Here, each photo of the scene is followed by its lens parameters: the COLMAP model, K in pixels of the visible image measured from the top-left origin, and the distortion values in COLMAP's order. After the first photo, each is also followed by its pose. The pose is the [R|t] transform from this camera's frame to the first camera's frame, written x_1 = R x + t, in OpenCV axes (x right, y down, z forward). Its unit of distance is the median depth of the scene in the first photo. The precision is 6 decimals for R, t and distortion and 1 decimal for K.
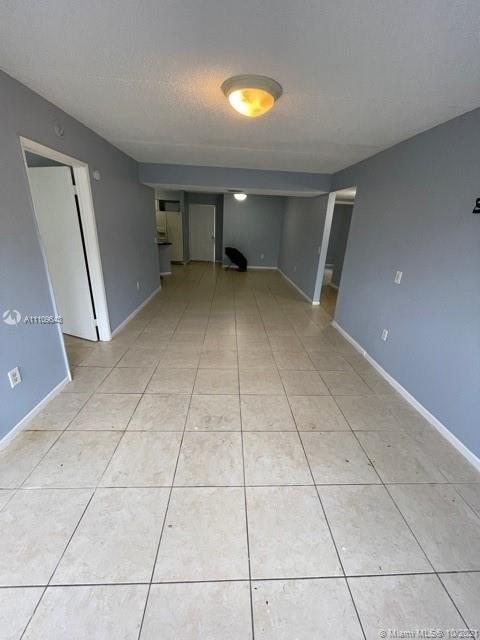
lens RADIAL K [[256.3, 0, 241.7], [0, 256.3, 319.5], [0, 0, 1]] dist [-0.004665, 0.000356]
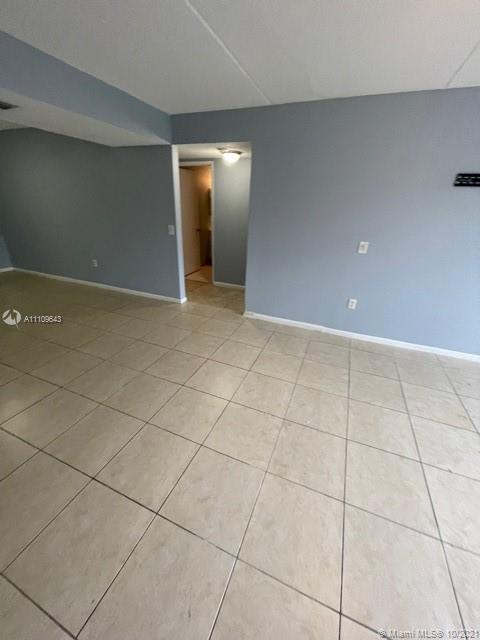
lens RADIAL K [[256.3, 0, 241.1], [0, 256.3, 316.8], [0, 0, 1]] dist [-0.004665, 0.000356]
pose [[0.415941, -0.395764, 0.818758, -0.513283], [0.308573, 0.908342, 0.282307, -0.329432], [-0.855439, 0.135223, 0.499939, 0.873389]]
